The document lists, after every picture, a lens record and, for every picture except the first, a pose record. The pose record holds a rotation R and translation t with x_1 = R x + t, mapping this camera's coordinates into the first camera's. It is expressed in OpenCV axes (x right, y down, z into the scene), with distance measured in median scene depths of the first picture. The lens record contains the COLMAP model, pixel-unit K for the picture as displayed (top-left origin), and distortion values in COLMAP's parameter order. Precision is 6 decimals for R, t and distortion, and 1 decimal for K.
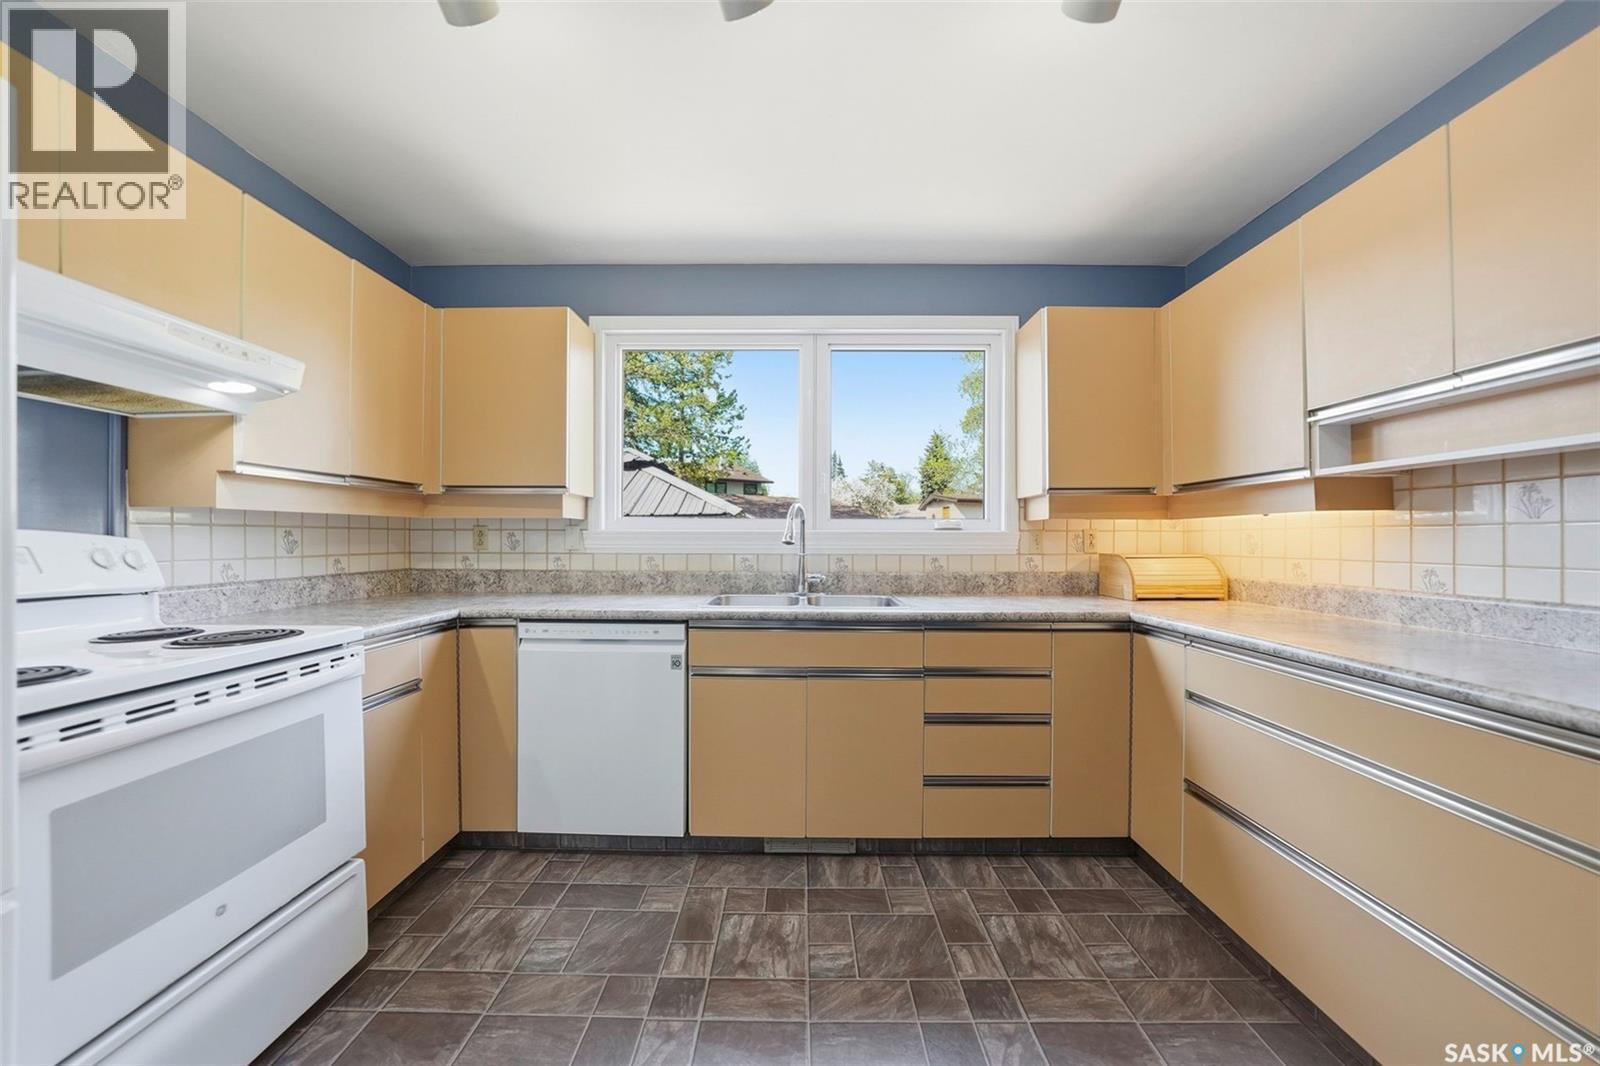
lens RADIAL K [[567.4, 0, 800.0], [0, 567.4, 533.0], [0, 0, 1]] dist [-0.000213, 0.000212]
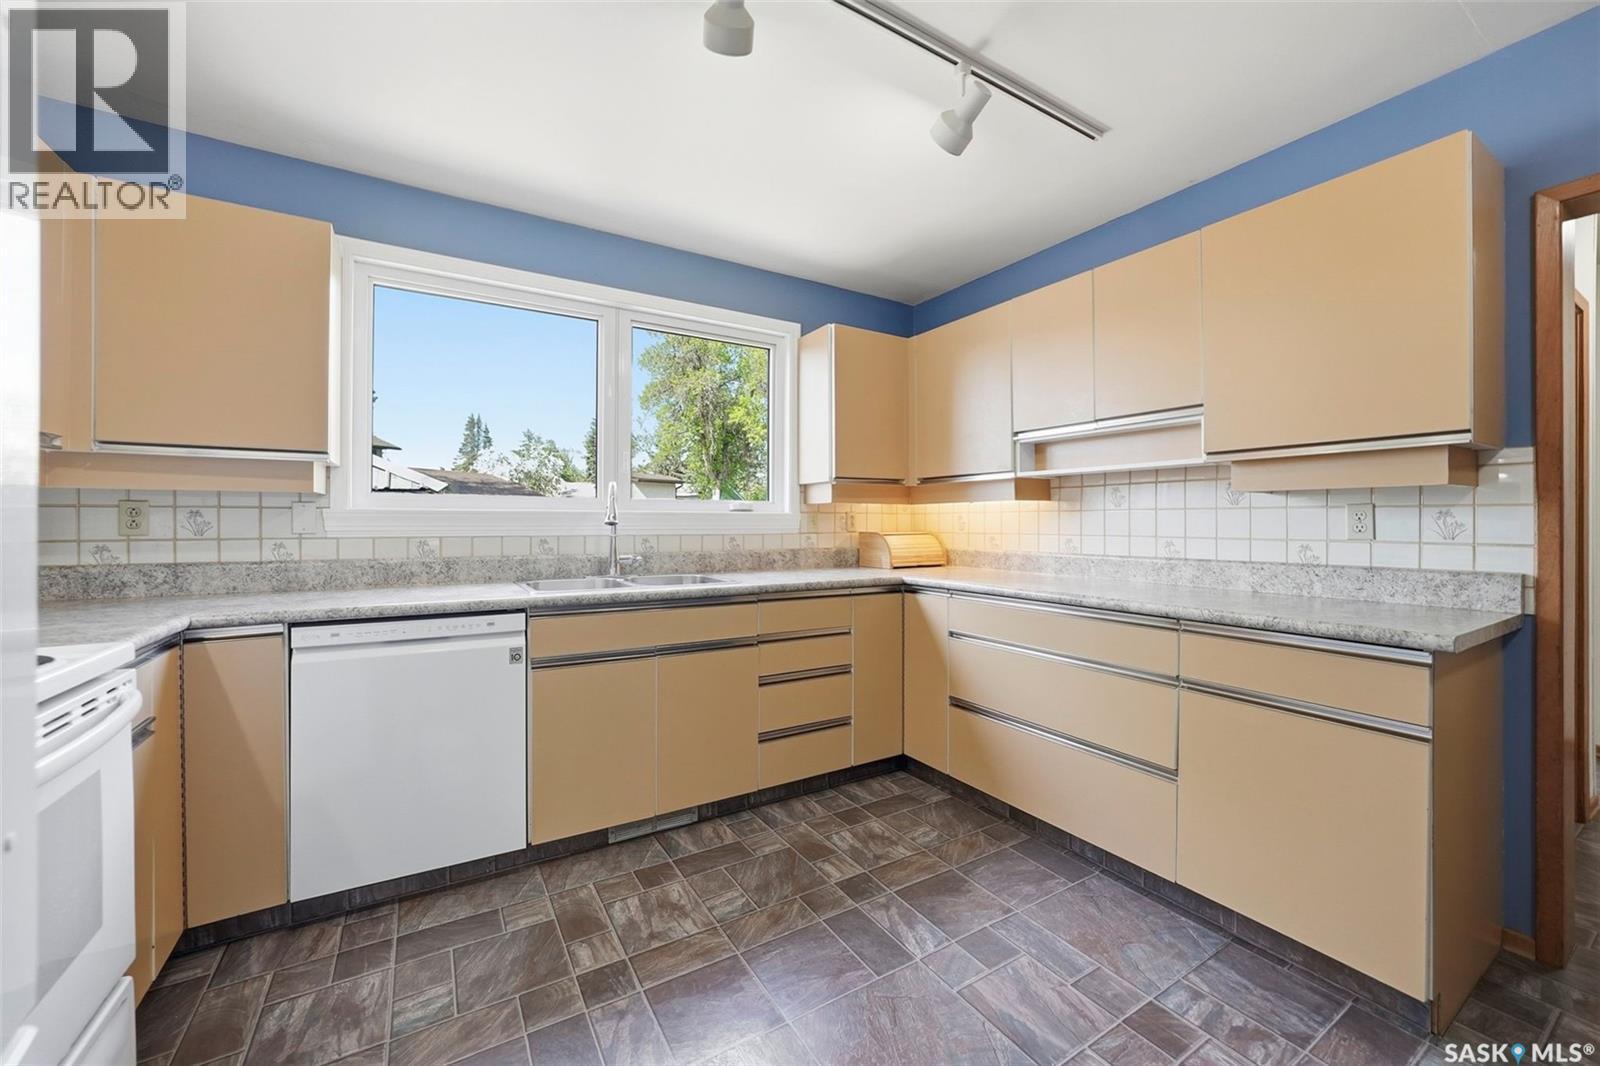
lens RADIAL K [[615.3, 0, 784.3], [0, 615.3, 510.5], [0, 0, 1]] dist [0.016701, 0.000247]
pose [[0.862377, 0.008354, 0.506198, -0.354358], [-0.005057, 0.999956, -0.007888, 0.002388], [-0.506242, 0.004243, 0.862381, -0.064926]]
